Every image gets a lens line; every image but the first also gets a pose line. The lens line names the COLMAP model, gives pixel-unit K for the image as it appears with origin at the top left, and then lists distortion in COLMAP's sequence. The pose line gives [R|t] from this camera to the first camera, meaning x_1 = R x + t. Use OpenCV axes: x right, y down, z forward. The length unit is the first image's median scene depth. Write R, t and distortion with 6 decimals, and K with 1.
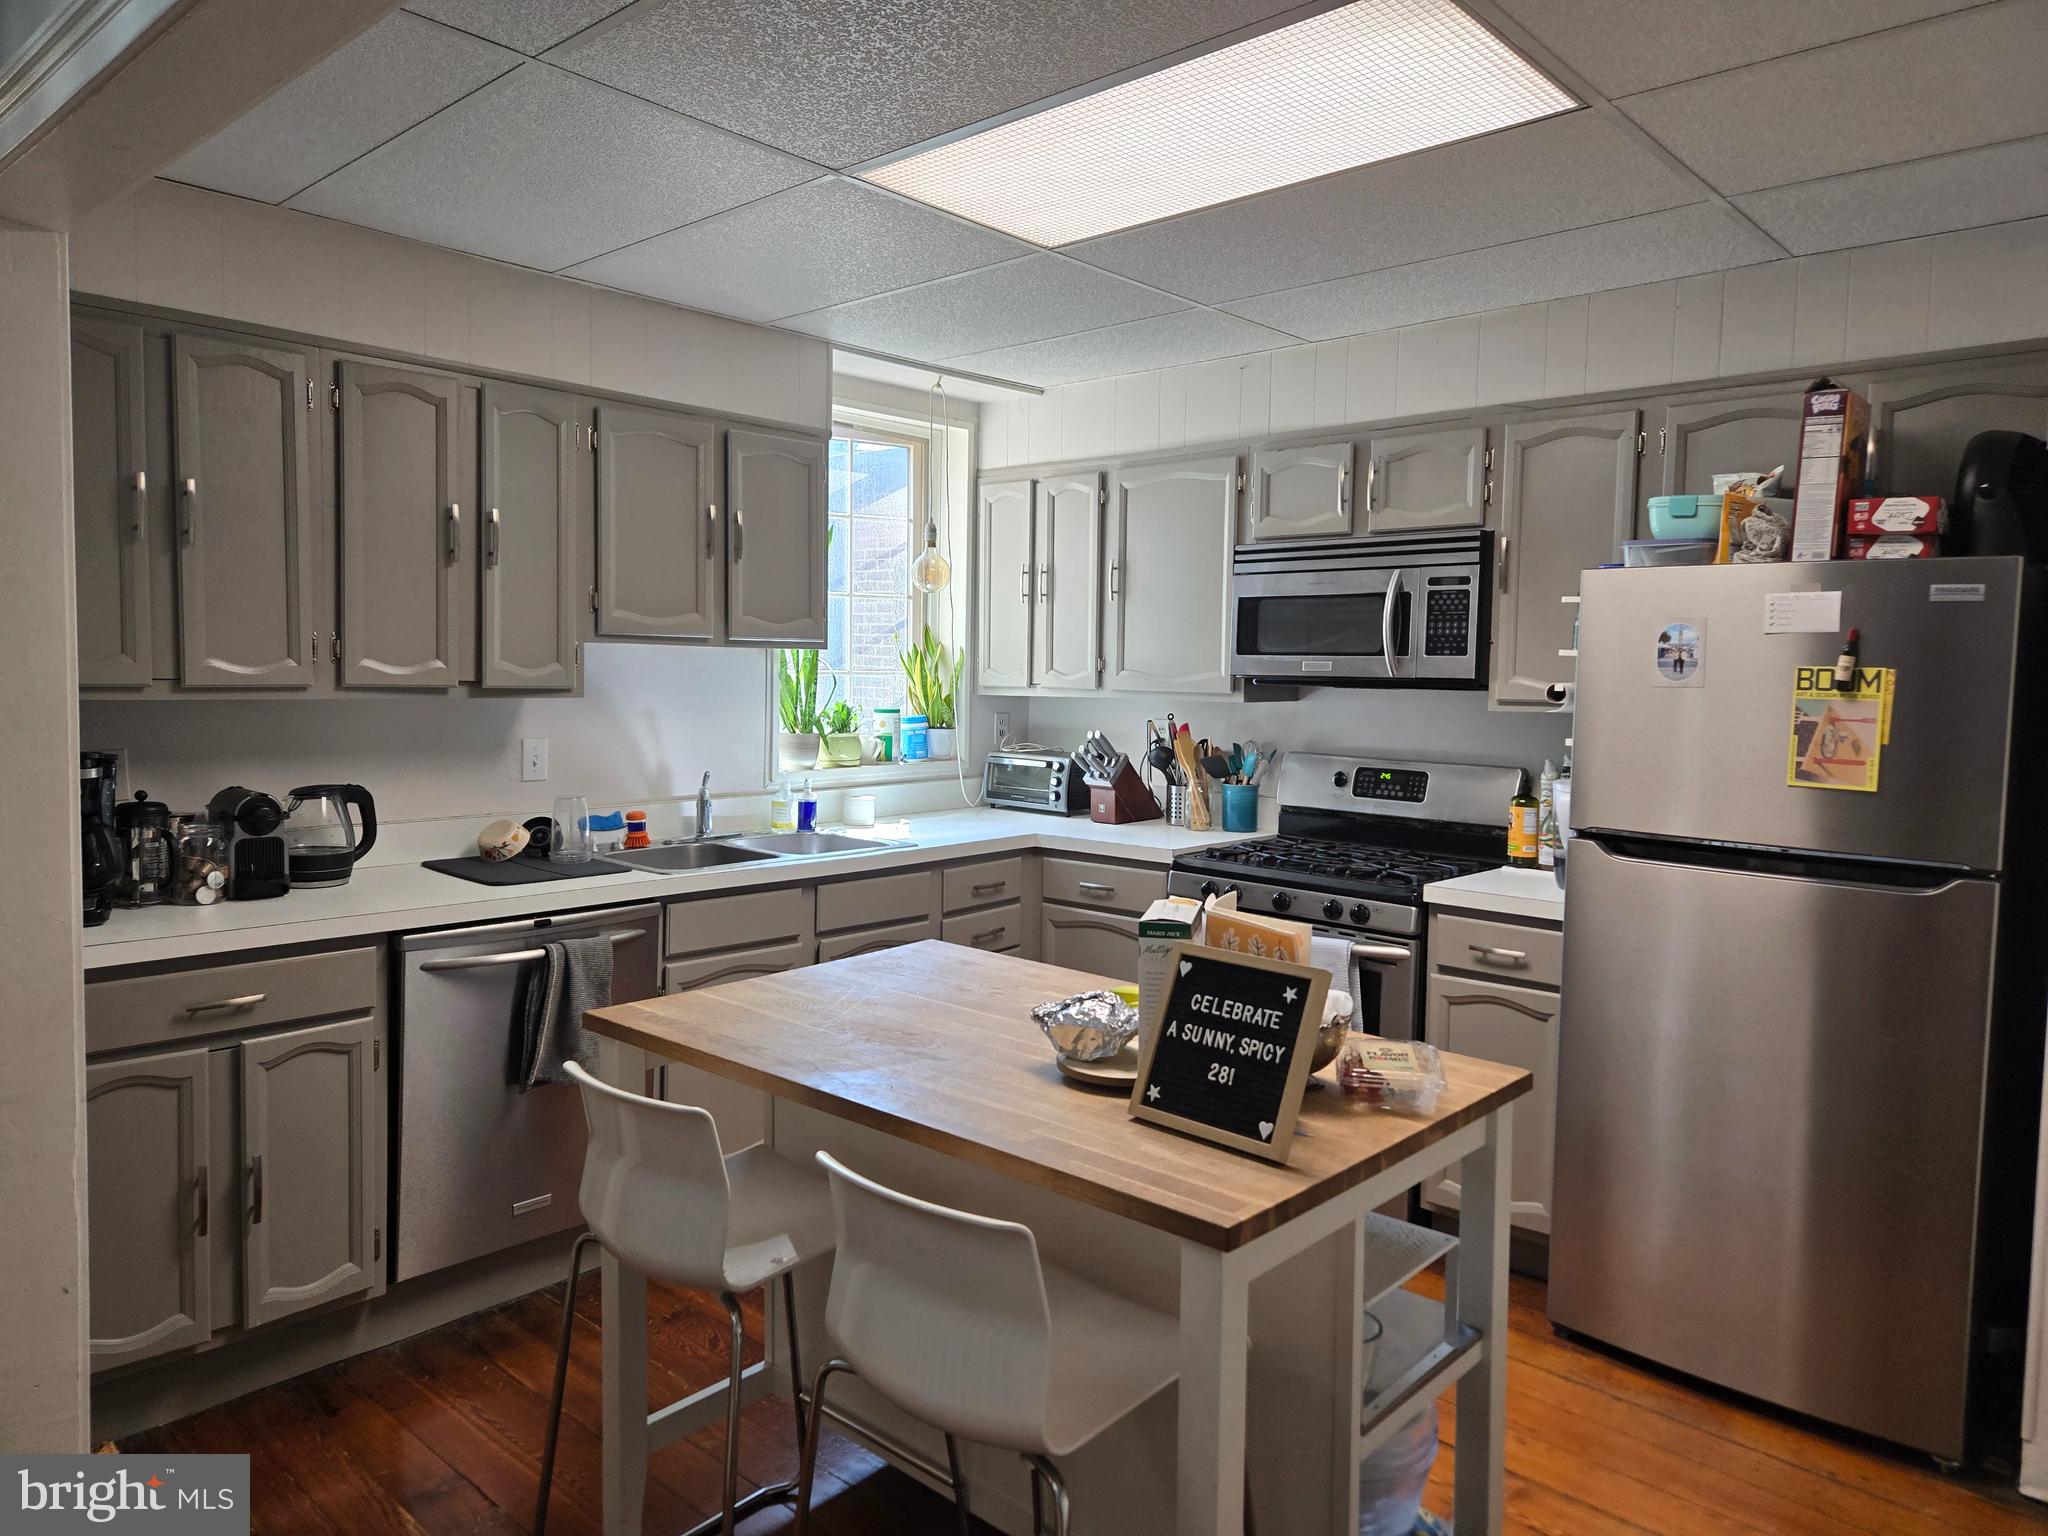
lens RADIAL K [[1379.3, 0, 1026.5], [0, 1379.3, 741.8], [0, 0, 1]] dist [0.089170, -0.071722]
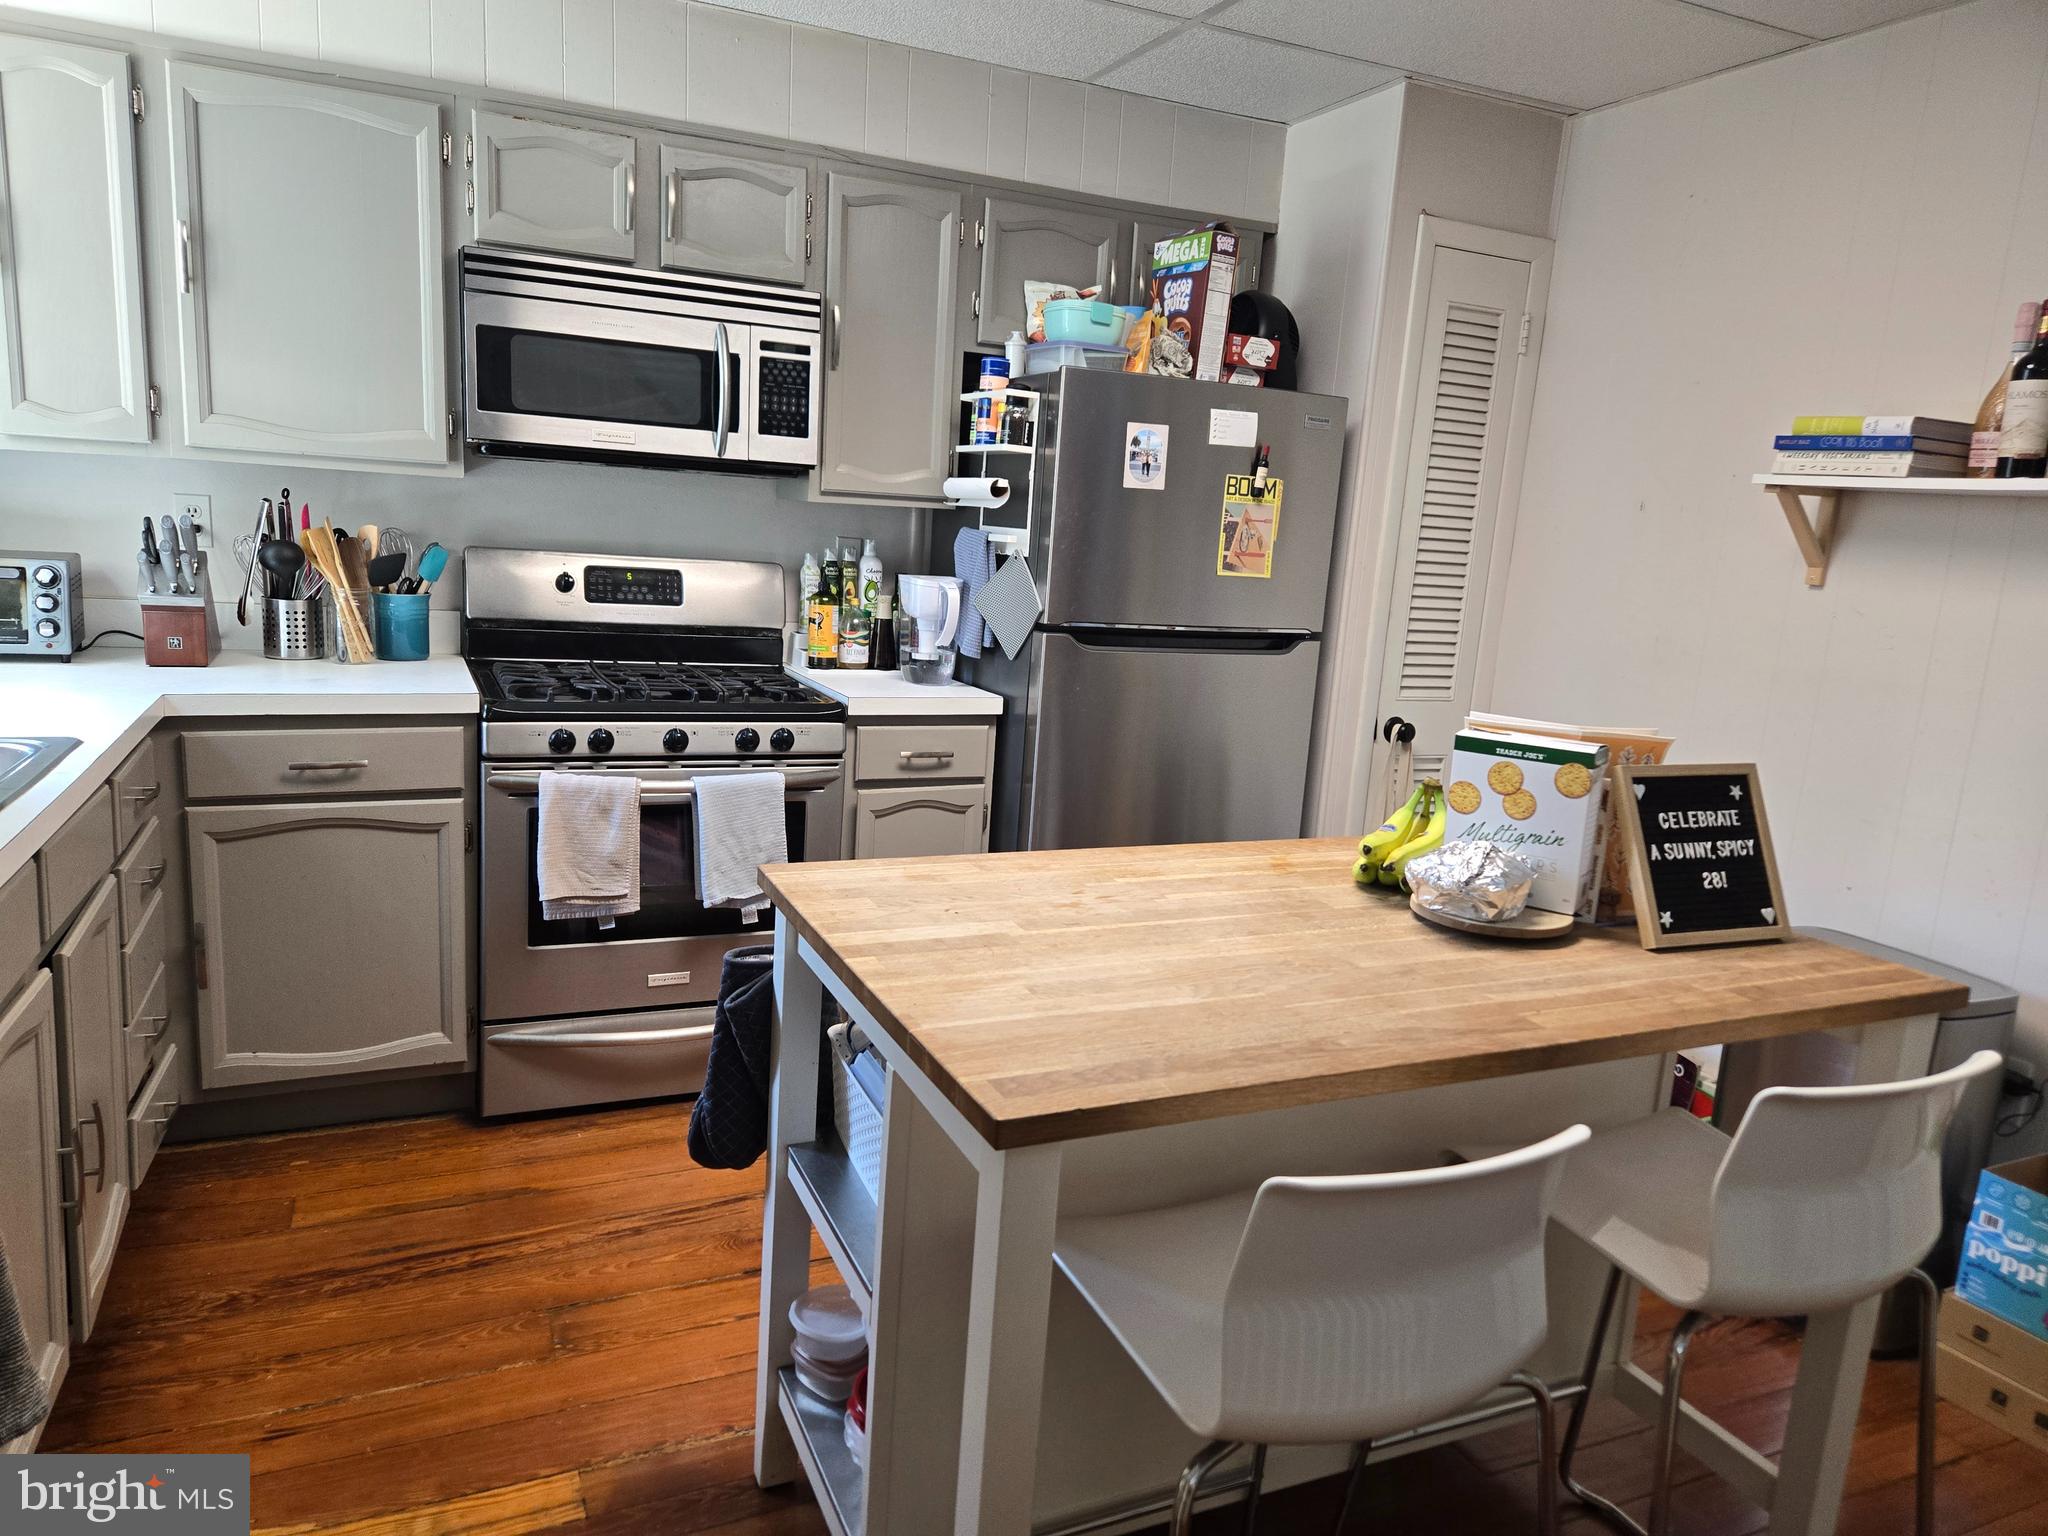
lens RADIAL K [[1371.3, 0, 1037.8], [0, 1371.3, 771.1], [0, 0, 1]] dist [0.078746, -0.063873]
pose [[0.393472, -0.163759, 0.904634, -0.538969], [-0.004416, 0.983659, 0.179985, -0.013606], [-0.919326, -0.074814, 0.386320, 0.586740]]
